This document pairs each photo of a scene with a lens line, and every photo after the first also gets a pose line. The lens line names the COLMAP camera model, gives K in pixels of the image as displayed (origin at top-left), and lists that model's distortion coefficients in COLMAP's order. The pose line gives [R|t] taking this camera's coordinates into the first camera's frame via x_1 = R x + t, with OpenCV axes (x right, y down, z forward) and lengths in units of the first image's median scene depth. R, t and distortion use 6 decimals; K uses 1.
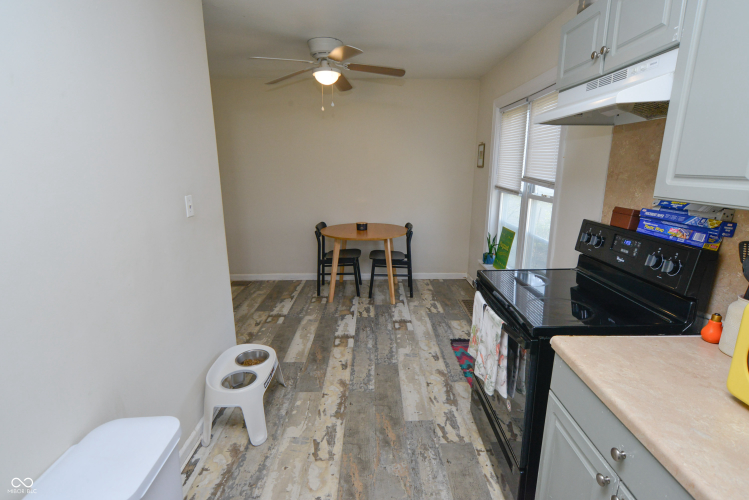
lens RADIAL K [[371.1, 0, 381.4], [0, 371.1, 251.0], [0, 0, 1]] dist [-0.017751, 0.014932]
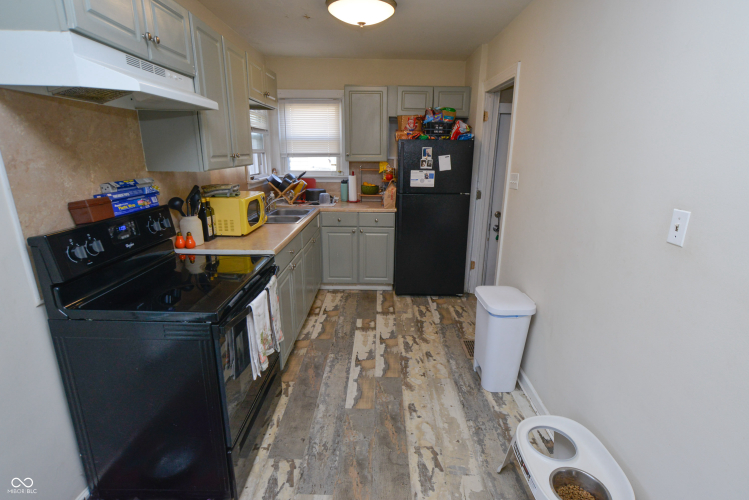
lens RADIAL K [[371.1, 0, 380.0], [0, 371.1, 255.9], [0, 0, 1]] dist [-0.017751, 0.014932]
pose [[-0.999665, -0.014285, 0.021597, -0.049273], [-0.001931, 0.872854, 0.487977, -0.386717], [-0.025822, 0.487772, -0.872589, 1.634669]]
